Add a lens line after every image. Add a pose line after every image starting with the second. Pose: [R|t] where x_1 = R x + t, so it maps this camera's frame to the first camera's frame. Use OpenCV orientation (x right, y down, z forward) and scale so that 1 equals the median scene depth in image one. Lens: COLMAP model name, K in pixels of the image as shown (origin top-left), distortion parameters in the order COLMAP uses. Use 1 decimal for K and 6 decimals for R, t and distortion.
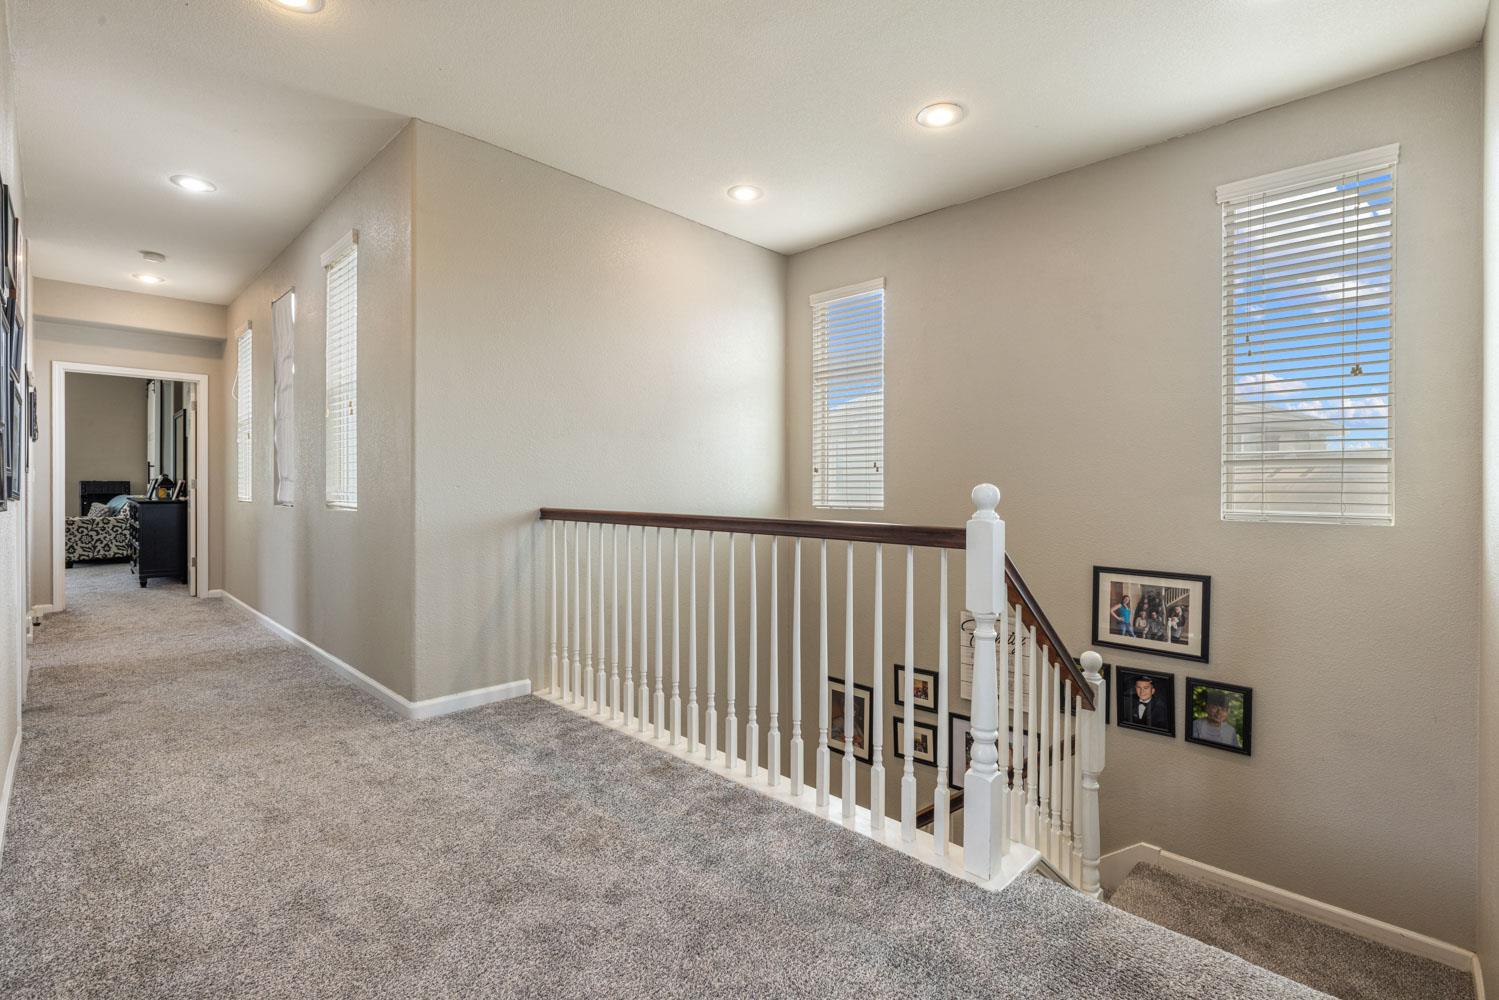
lens RADIAL K [[675.1, 0, 749.5], [0, 675.1, 500.0], [0, 0, 1]] dist [-0.012754, 0.000288]
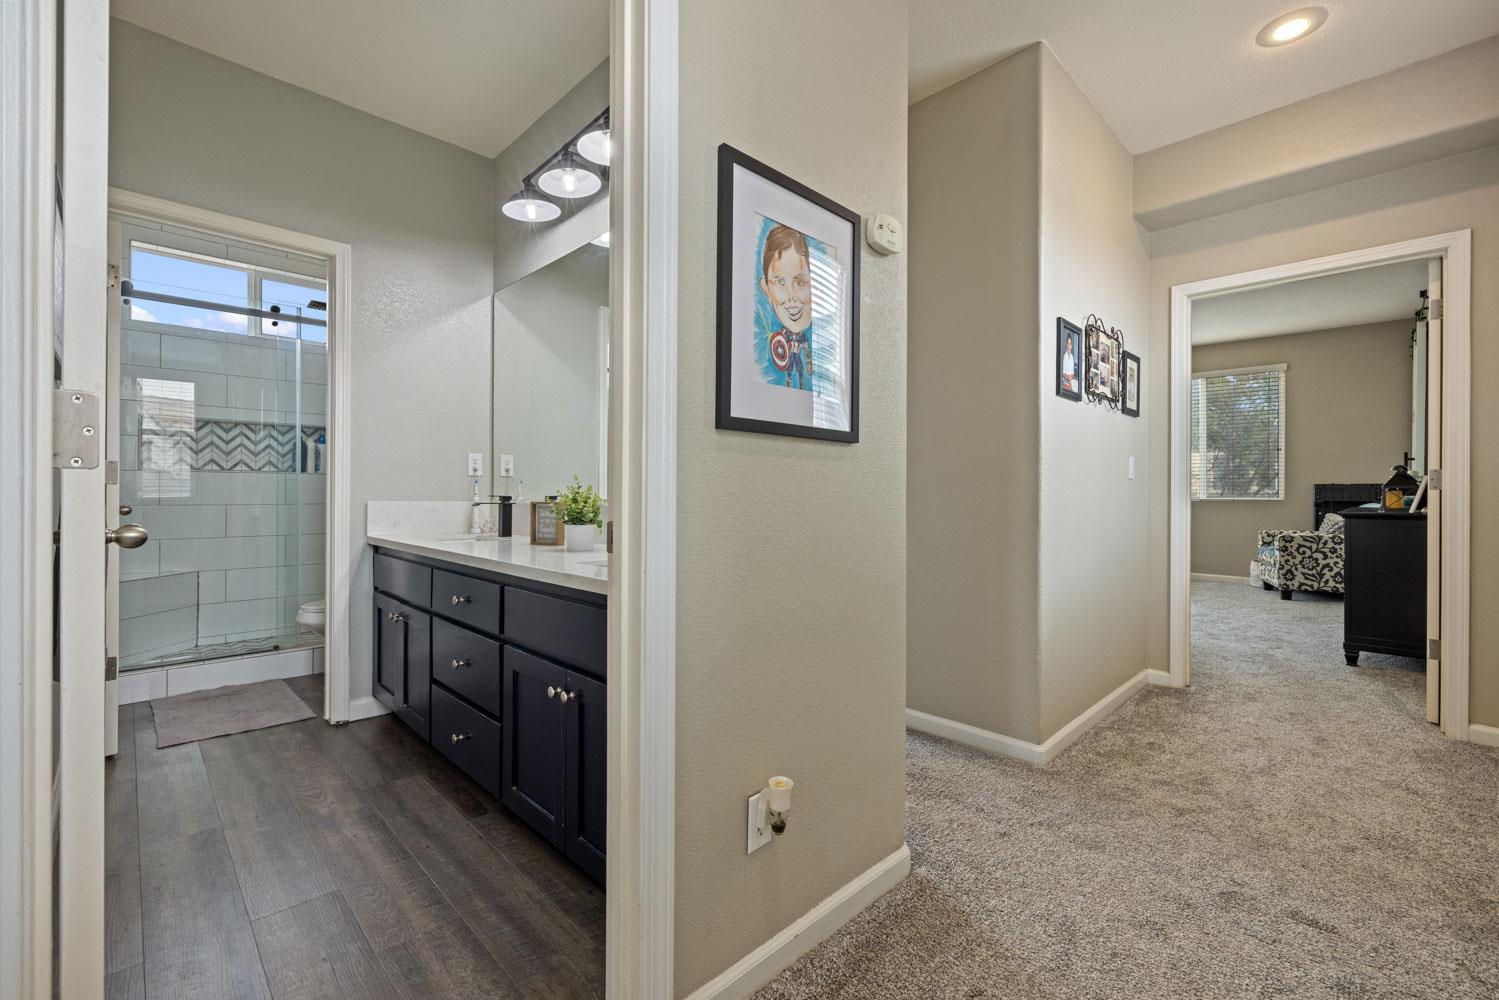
lens RADIAL K [[627.9, 0, 748.7], [0, 627.9, 488.8], [0, 0, 1]] dist [0.000952, -0.000088]
pose [[-0.030325, -0.010219, -0.999488, -0.434157], [-0.022073, 0.999711, -0.009551, -0.003449], [0.999296, 0.021772, -0.030542, 0.611563]]
